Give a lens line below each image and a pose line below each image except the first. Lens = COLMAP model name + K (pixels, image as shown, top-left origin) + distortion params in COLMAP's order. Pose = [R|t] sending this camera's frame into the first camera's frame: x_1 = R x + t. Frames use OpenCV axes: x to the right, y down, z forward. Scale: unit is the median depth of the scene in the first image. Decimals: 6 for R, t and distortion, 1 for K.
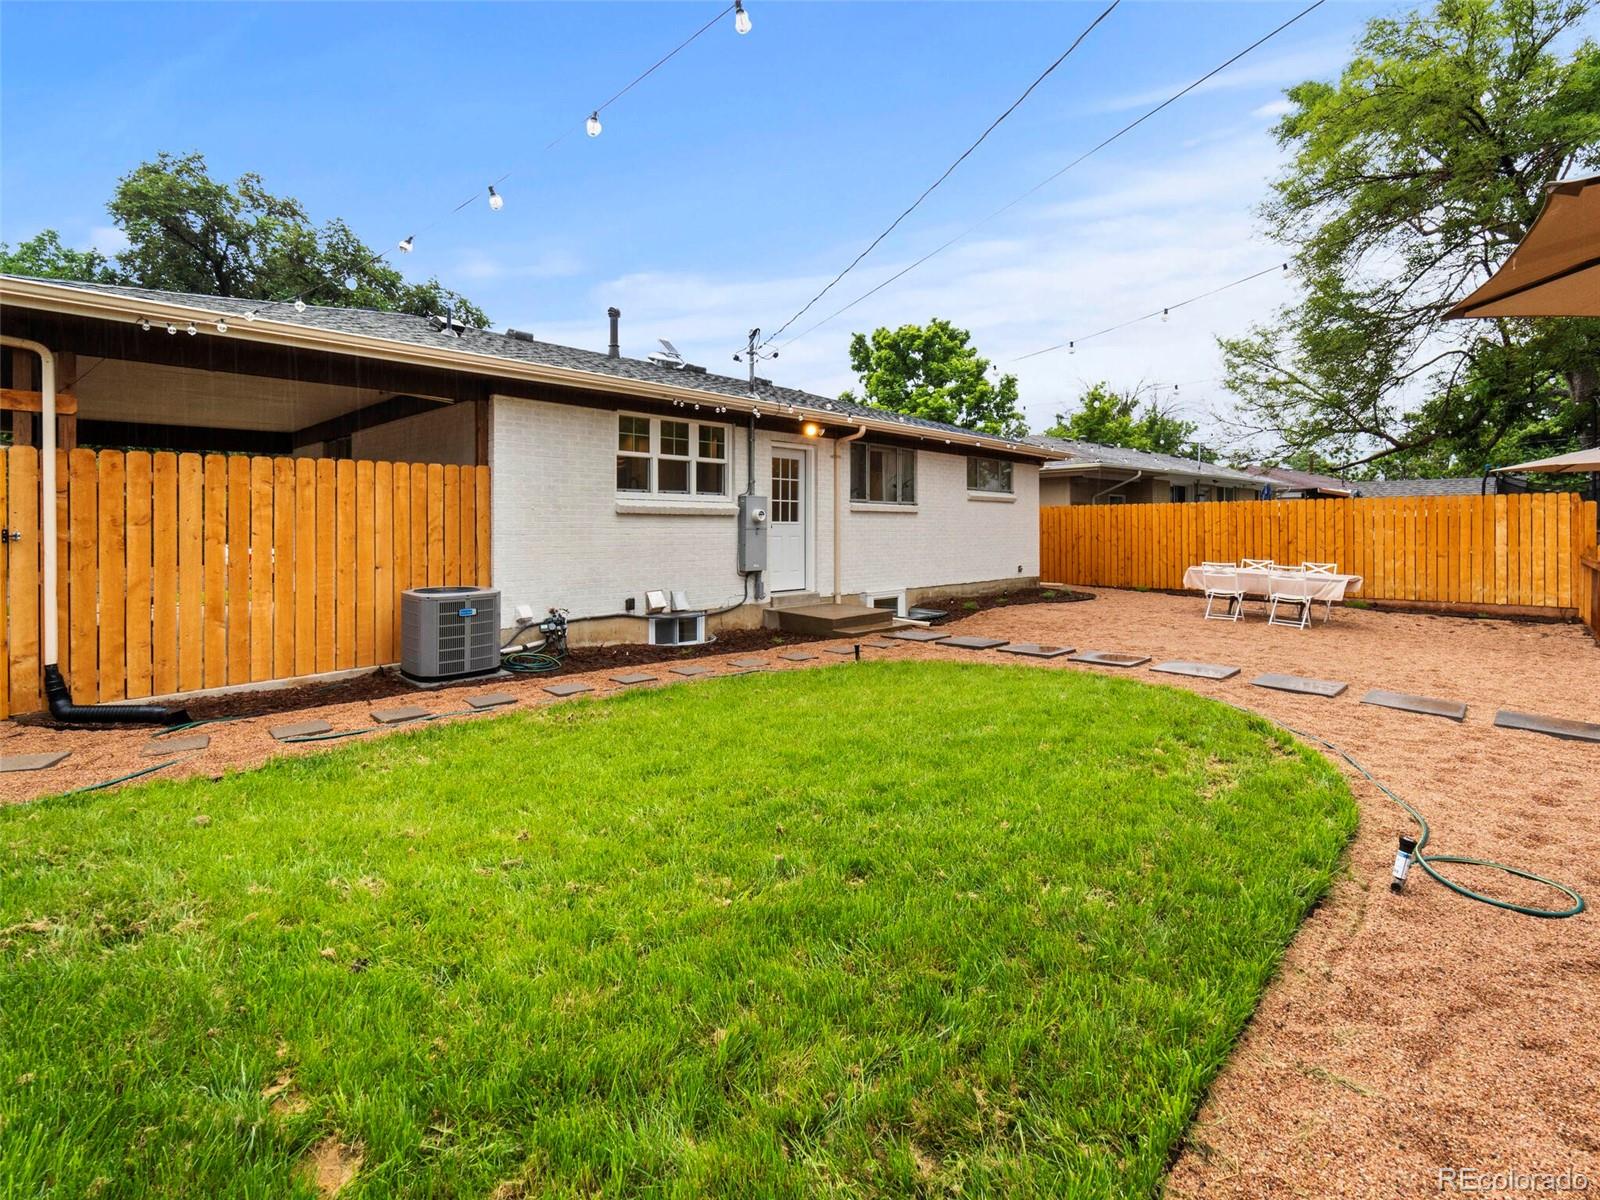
lens RADIAL K [[710.6, 0, 741.2], [0, 710.6, 532.6], [0, 0, 1]] dist [0.000438, 0.000010]
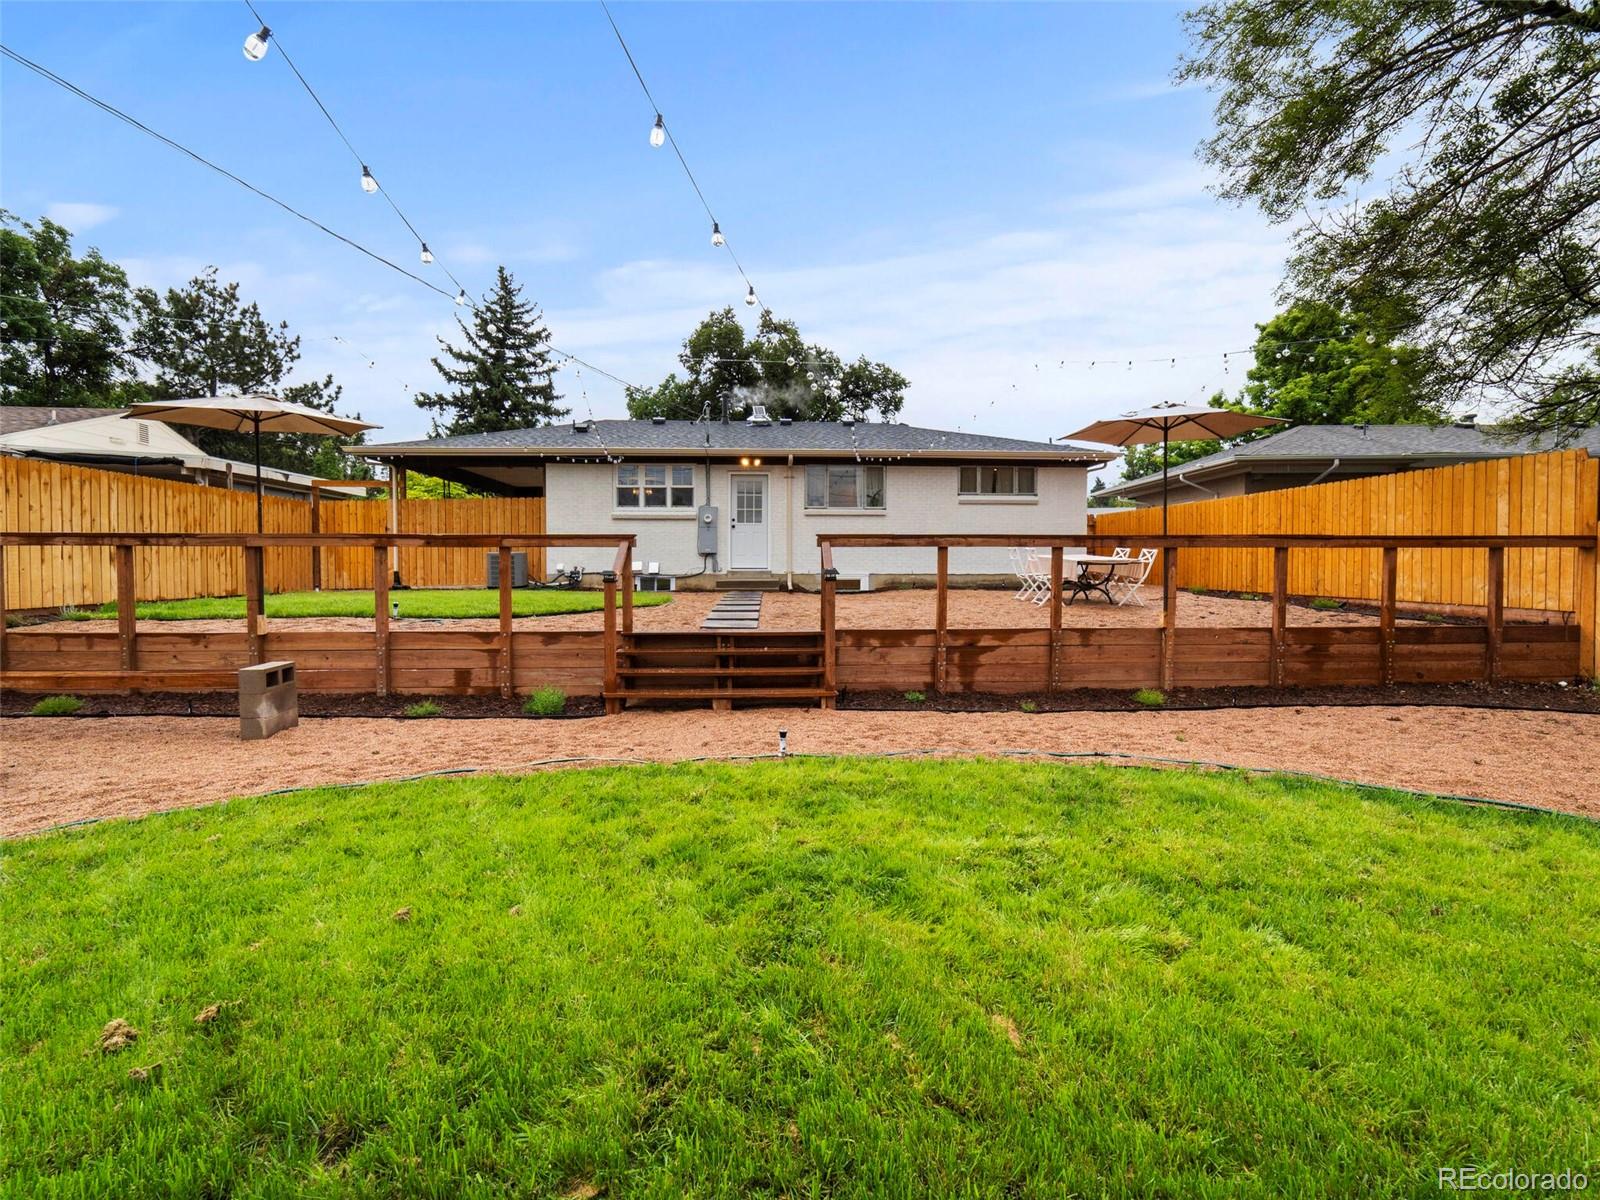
lens RADIAL K [[643.9, 0, 792.3], [0, 643.9, 568.9], [0, 0, 1]] dist [-0.000372, 0.000056]
pose [[0.761239, 0.016316, -0.648266, 1.166287], [-0.005884, 0.999816, 0.018255, 0.064979], [0.648445, -0.010082, 0.761195, 0.006815]]
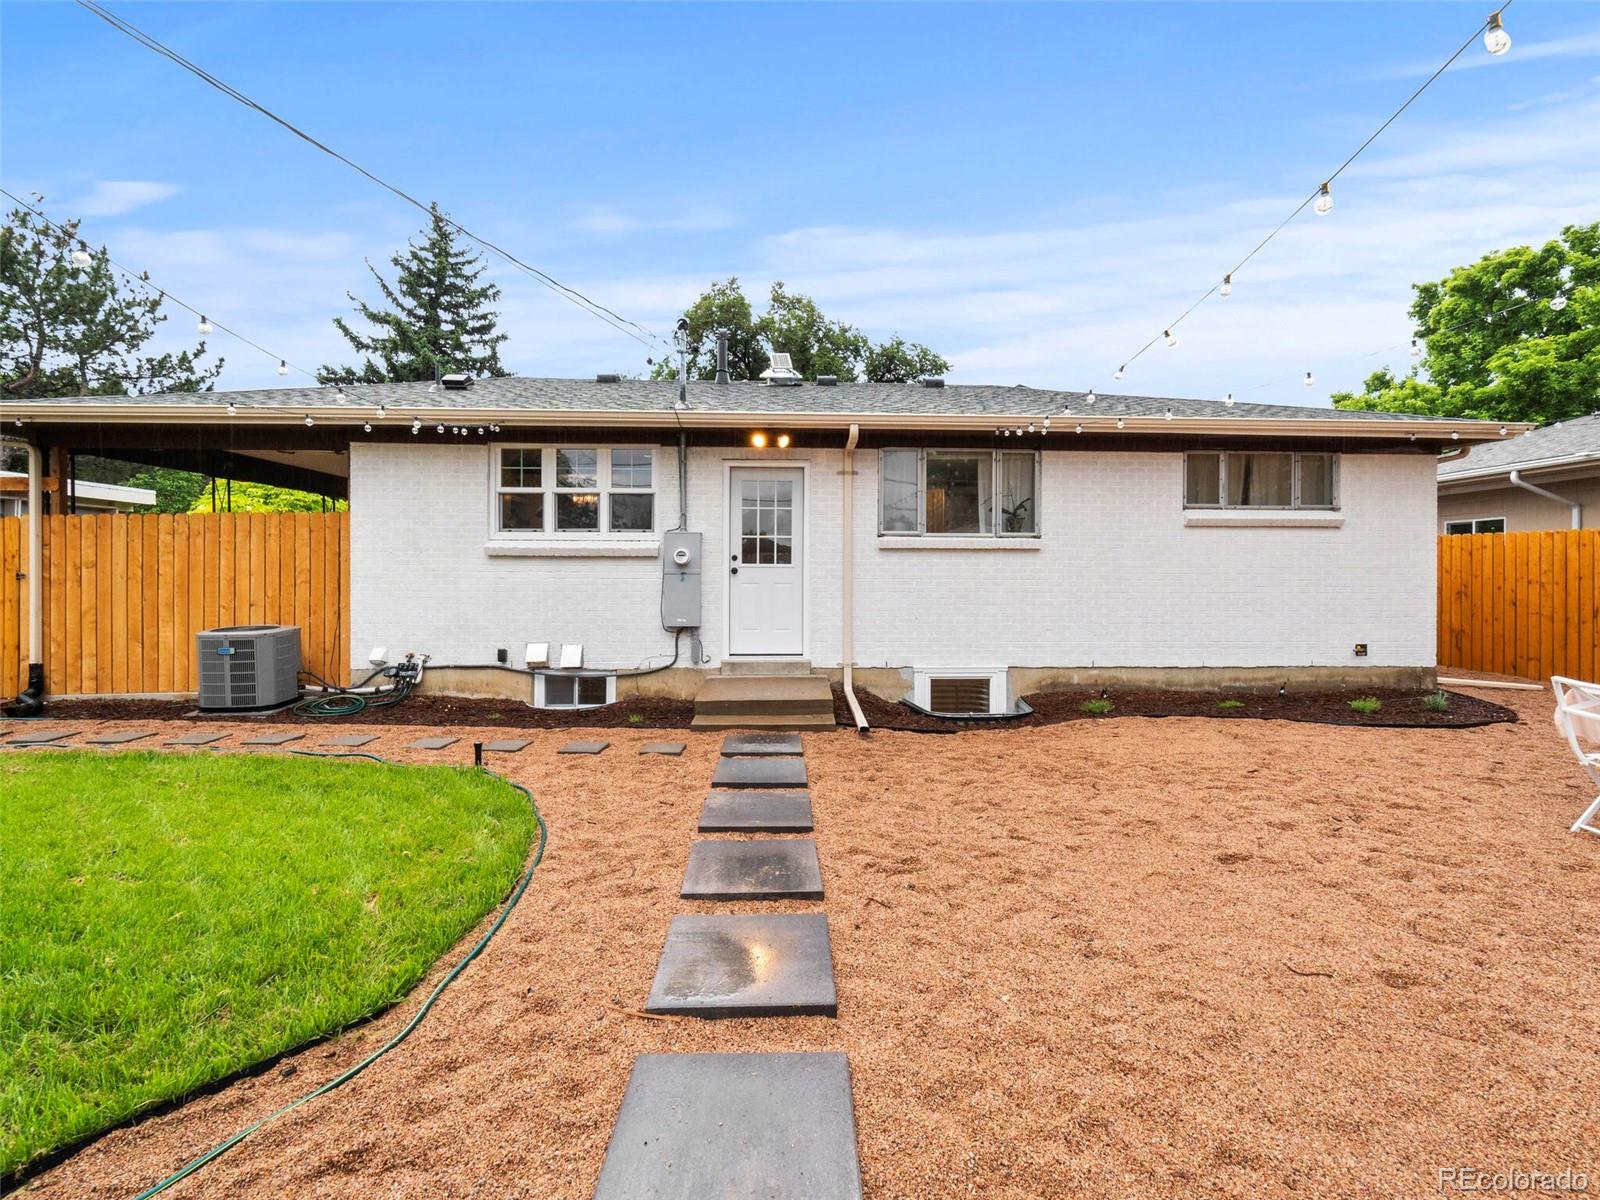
lens RADIAL K [[694.6, 0, 810.7], [0, 694.6, 568.6], [0, 0, 1]] dist [0.000395, -0.000060]
pose [[0.768767, 0.007195, -0.639488, 0.651202], [-0.007469, 0.999970, 0.002272, -0.014036], [0.639485, 0.003030, 0.768798, 0.517132]]
